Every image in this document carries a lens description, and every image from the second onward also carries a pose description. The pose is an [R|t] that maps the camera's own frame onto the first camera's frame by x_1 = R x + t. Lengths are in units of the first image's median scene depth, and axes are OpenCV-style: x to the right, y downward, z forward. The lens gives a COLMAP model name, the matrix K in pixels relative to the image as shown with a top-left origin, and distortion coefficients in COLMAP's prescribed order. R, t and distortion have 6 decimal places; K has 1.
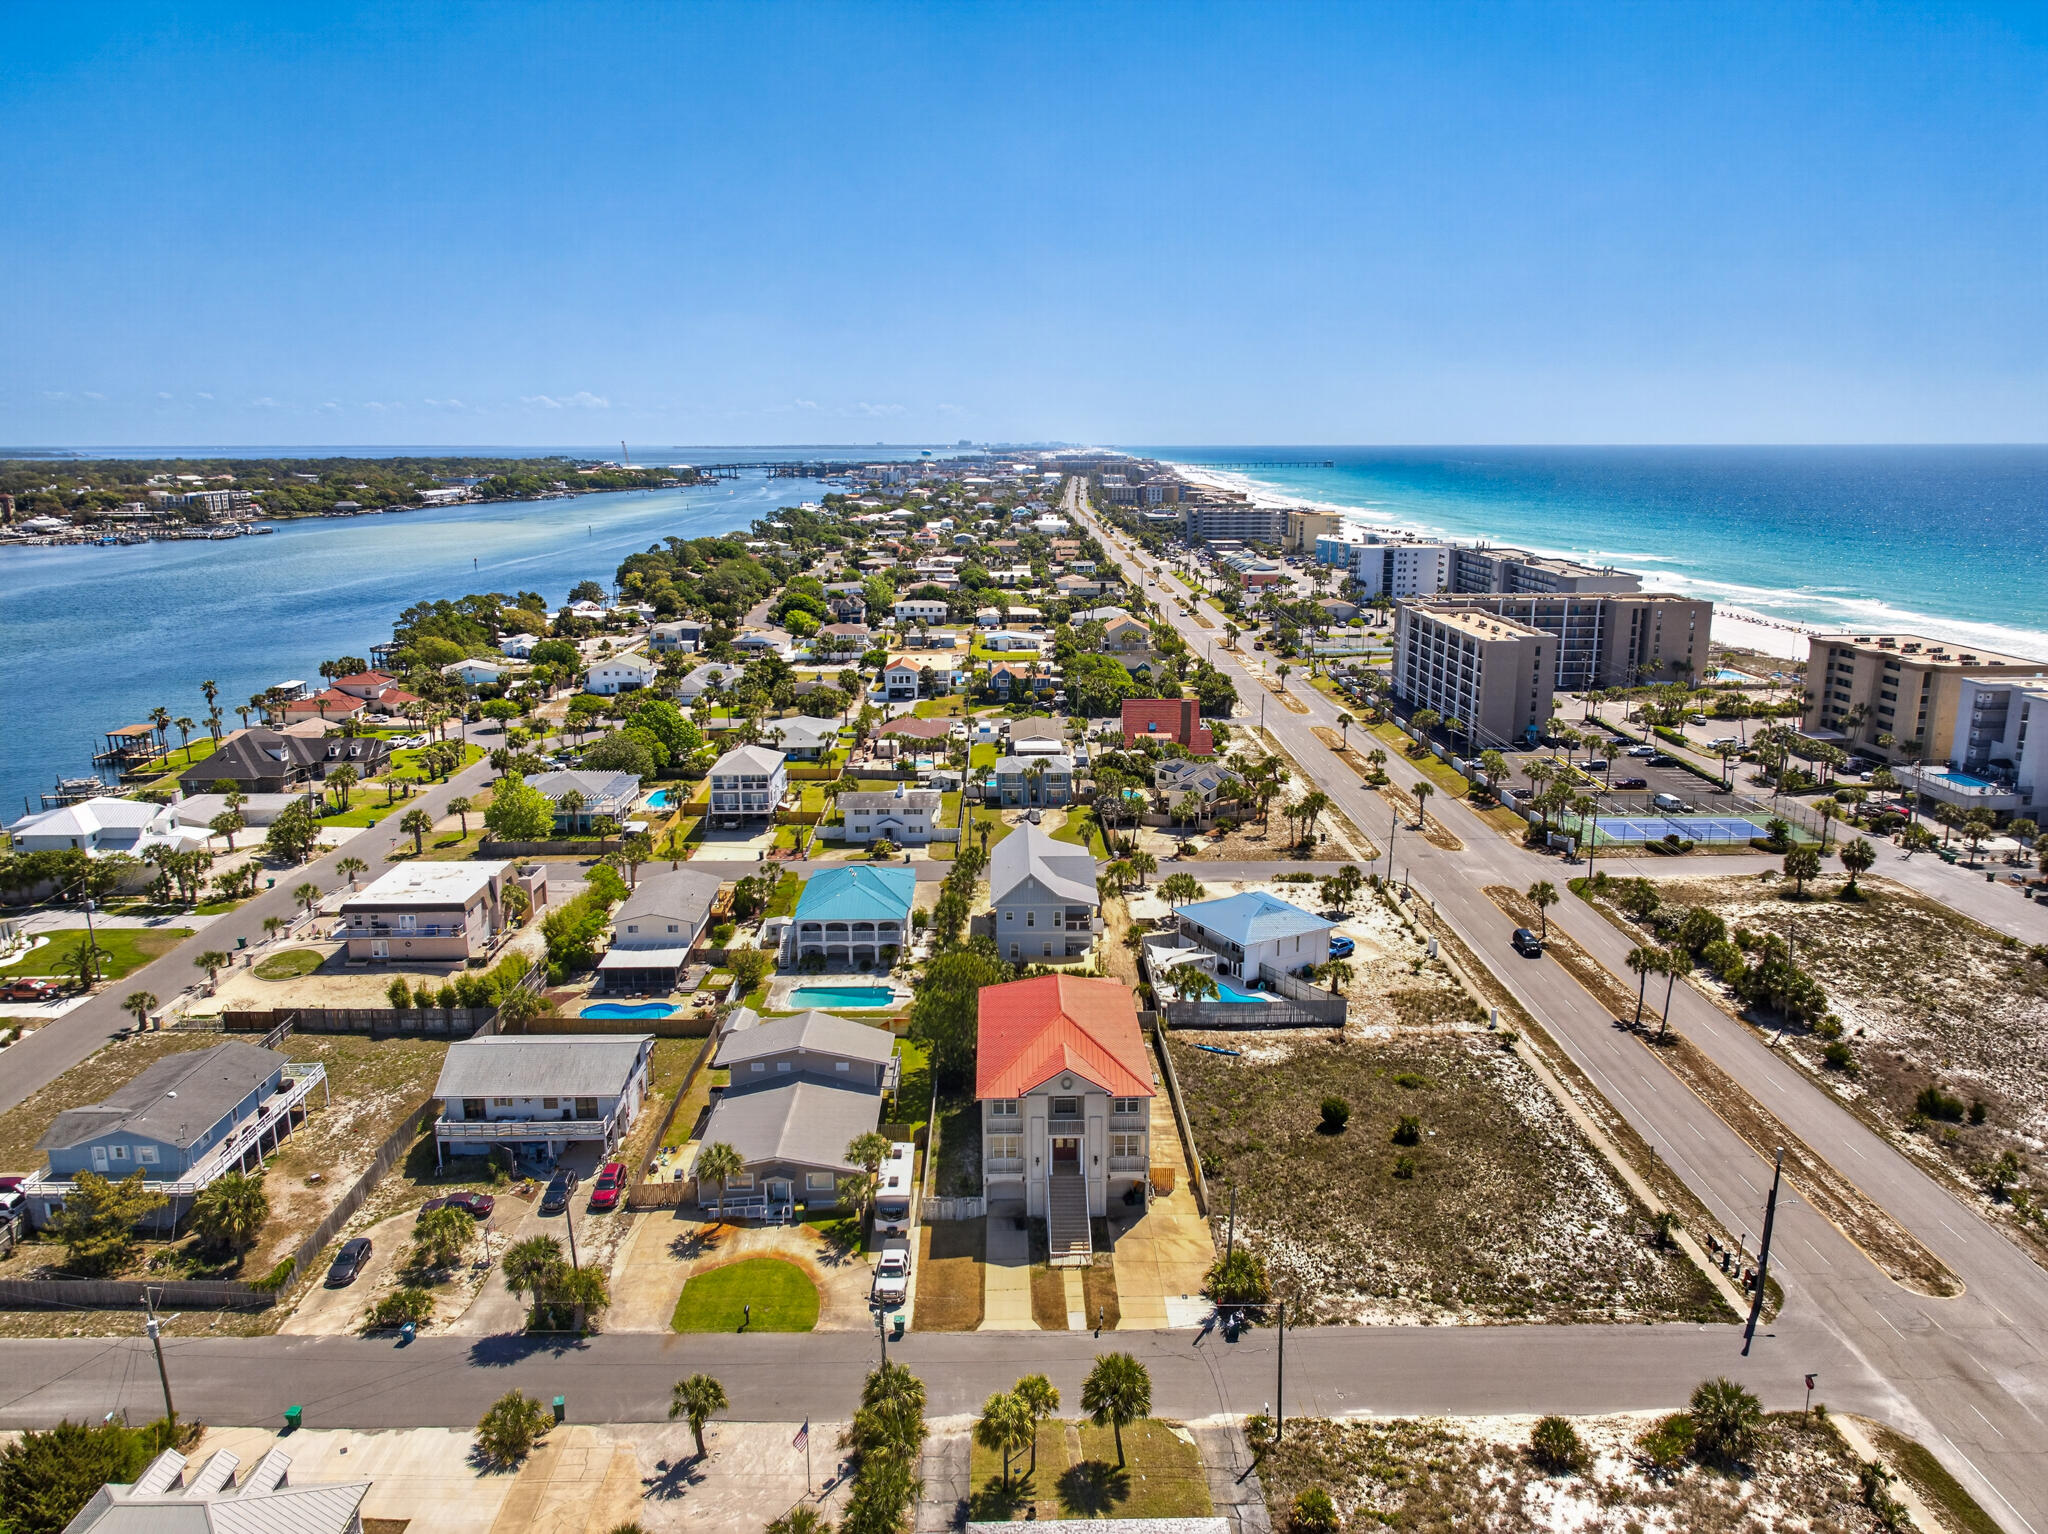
lens RADIAL K [[1398.5, 0, 1032.6], [0, 1398.5, 757.0], [0, 0, 1]] dist [0.006430, -0.014224]
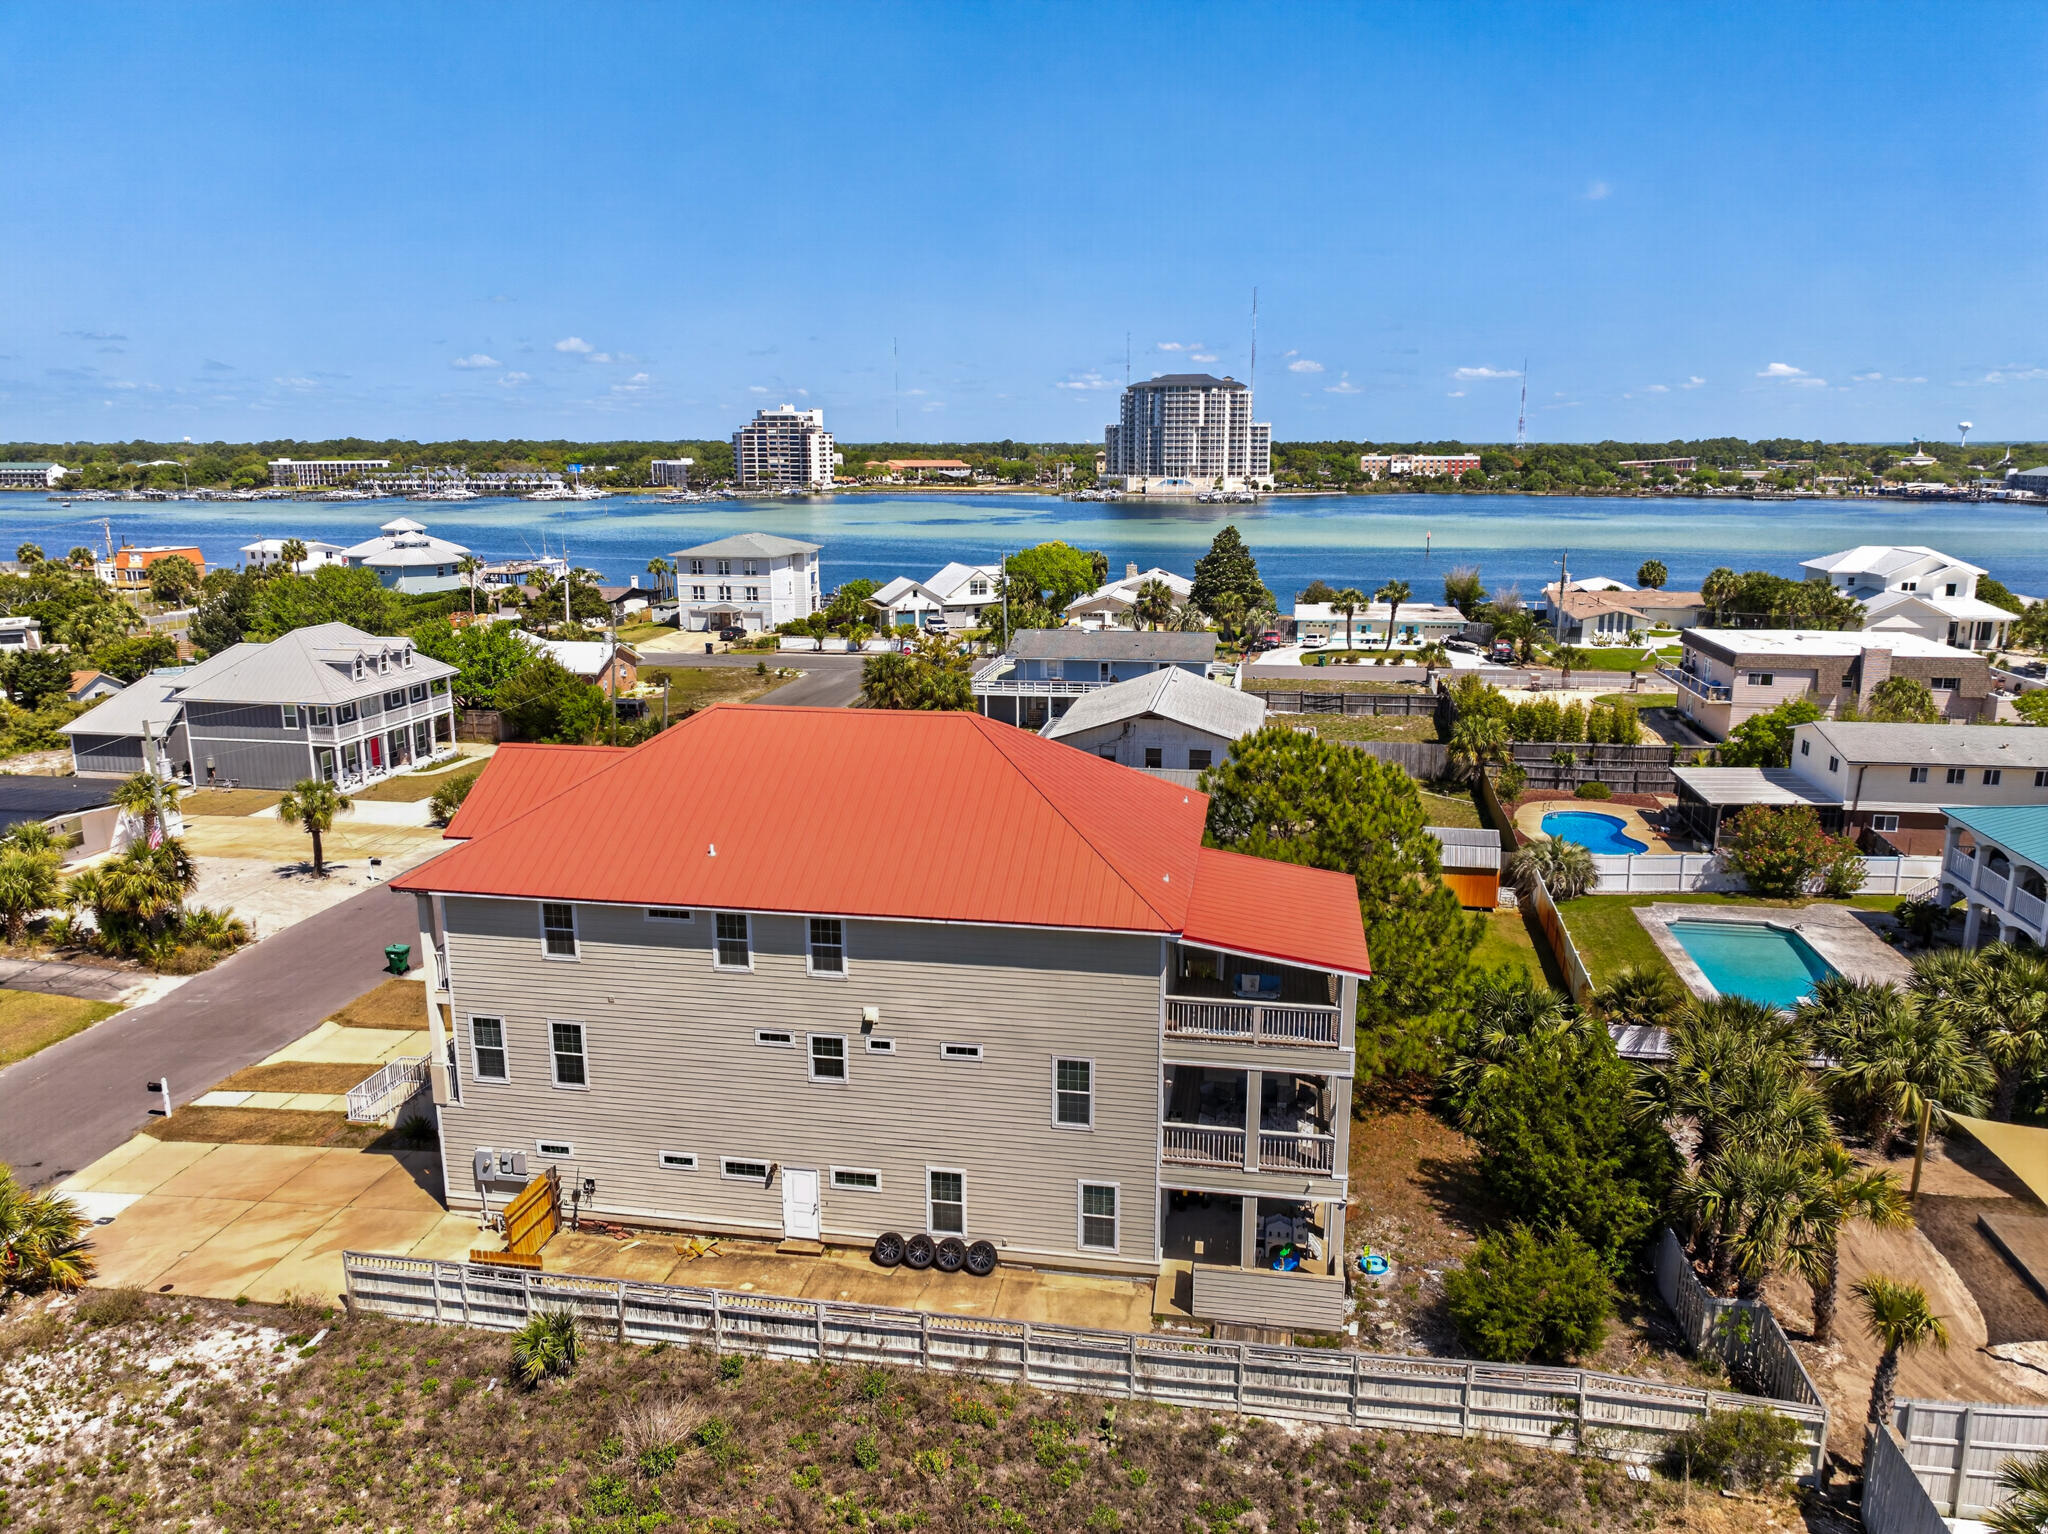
lens RADIAL K [[1398.5, 0, 1029.9], [0, 1398.5, 774.5], [0, 0, 1]] dist [0.006430, -0.014224]
pose [[-0.199674, 0.226414, -0.953345, 0.291828], [-0.214060, 0.939358, 0.267926, 0.061877], [0.956195, 0.257570, -0.139099, 0.892295]]
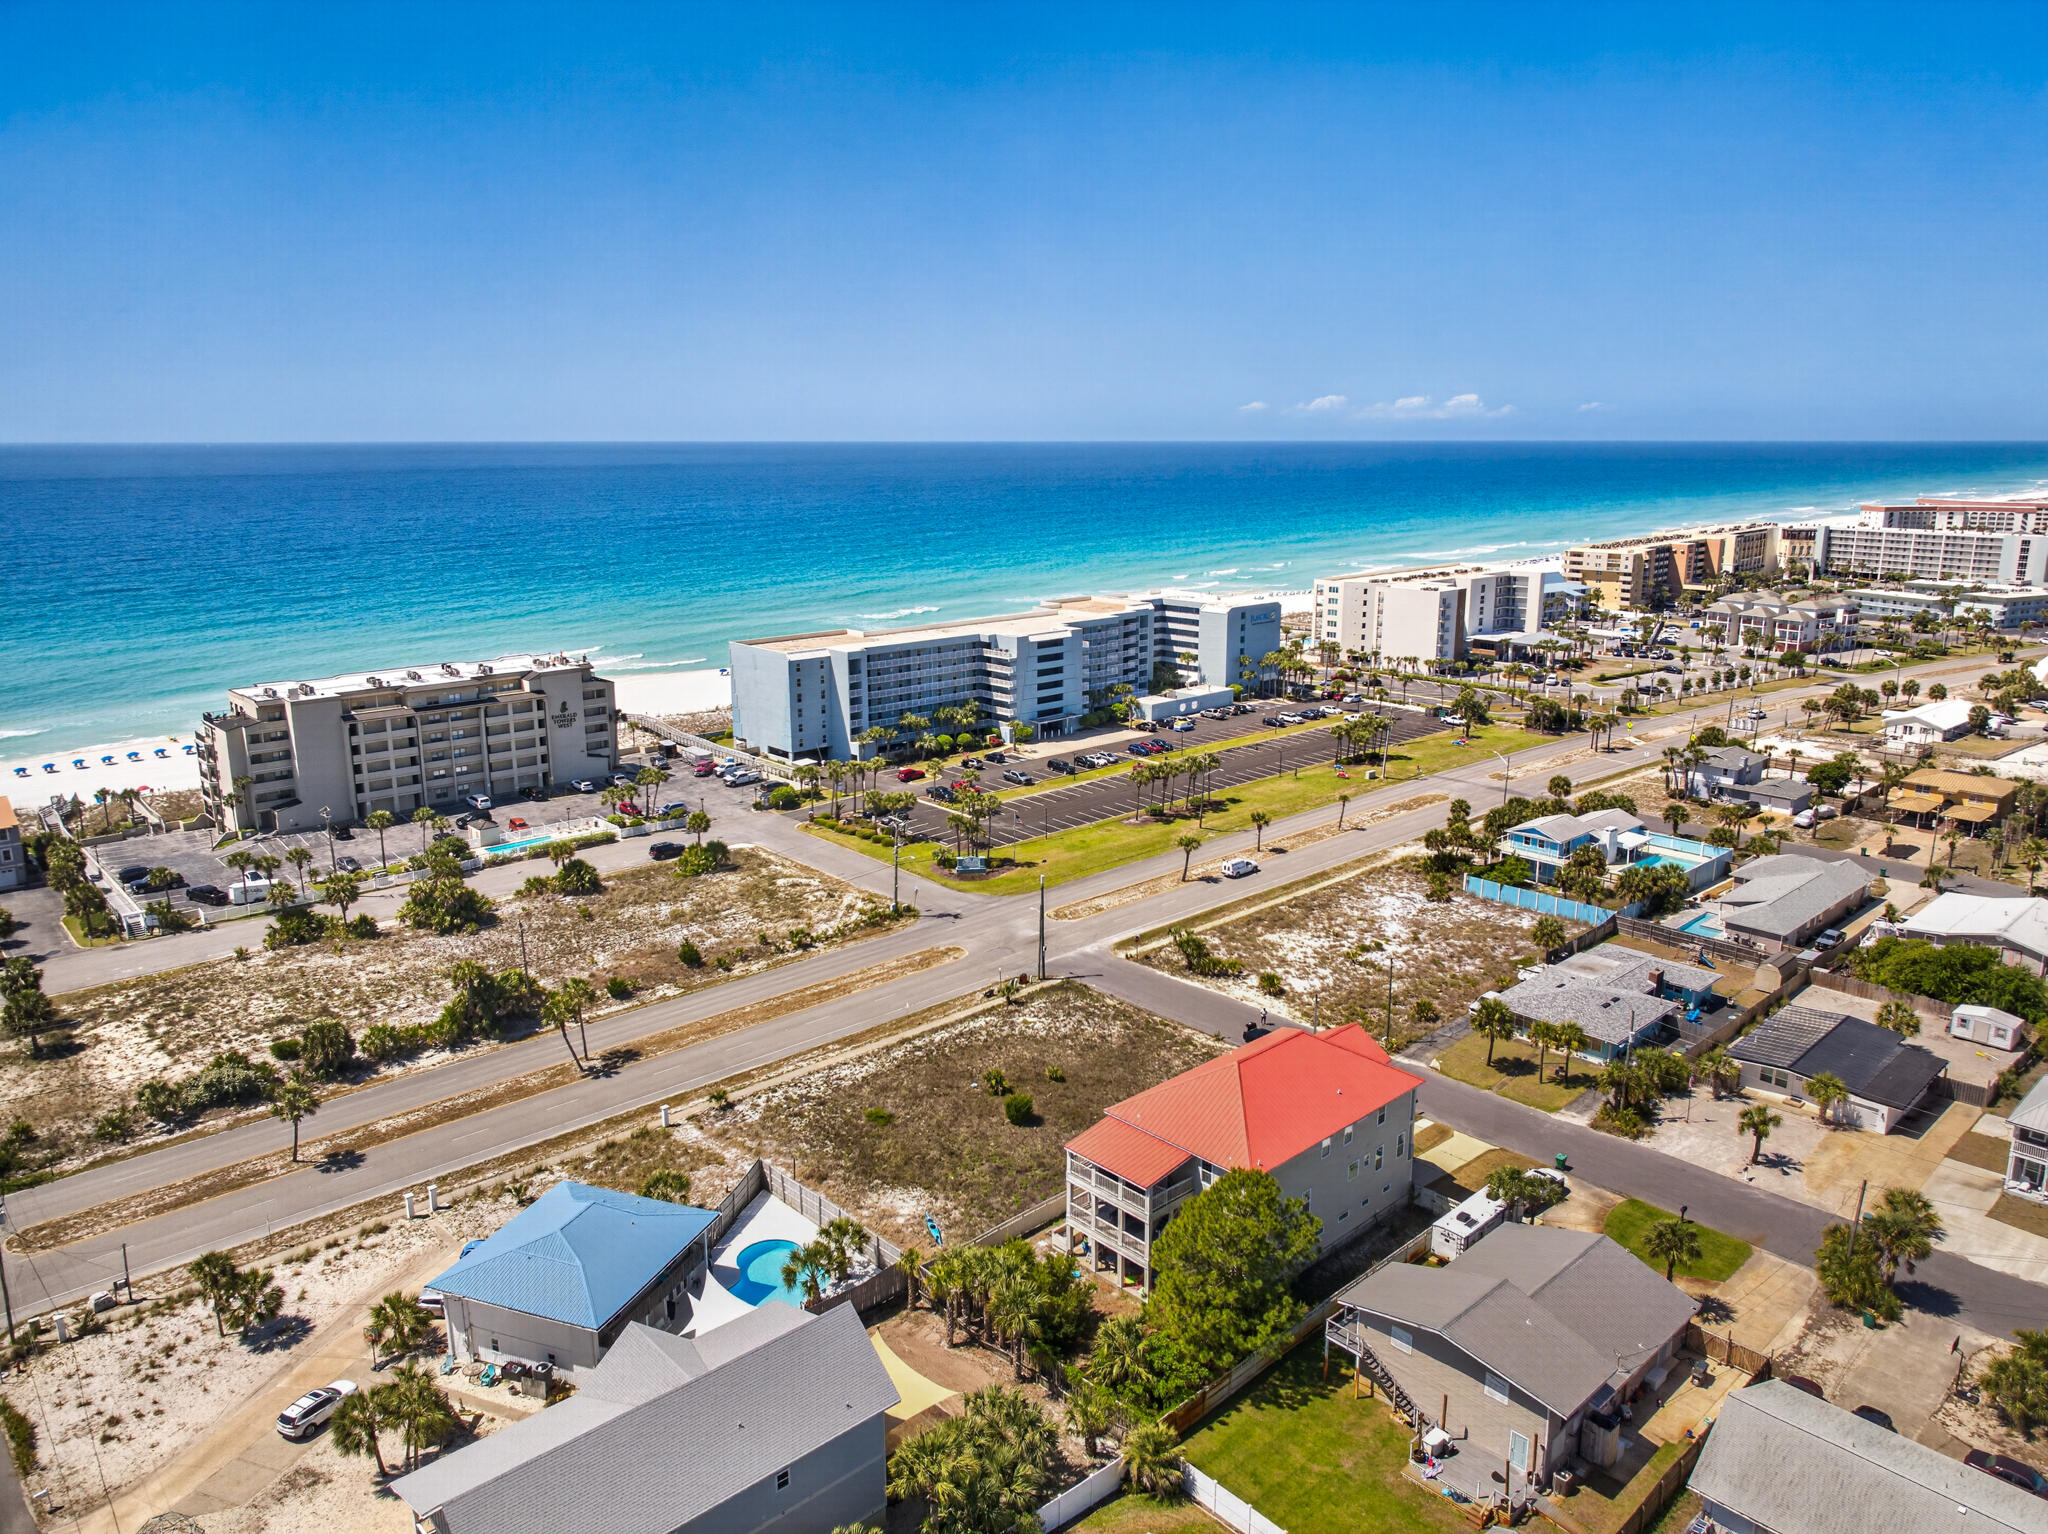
lens RADIAL K [[1398.5, 0, 1035.6], [0, 1398.5, 774.6], [0, 0, 1]] dist [0.006430, -0.014224]
pose [[-0.666364, -0.171872, 0.725547, -0.409551], [0.166823, 0.914037, 0.369738, -0.285603], [-0.726725, 0.367418, -0.580409, 1.273045]]
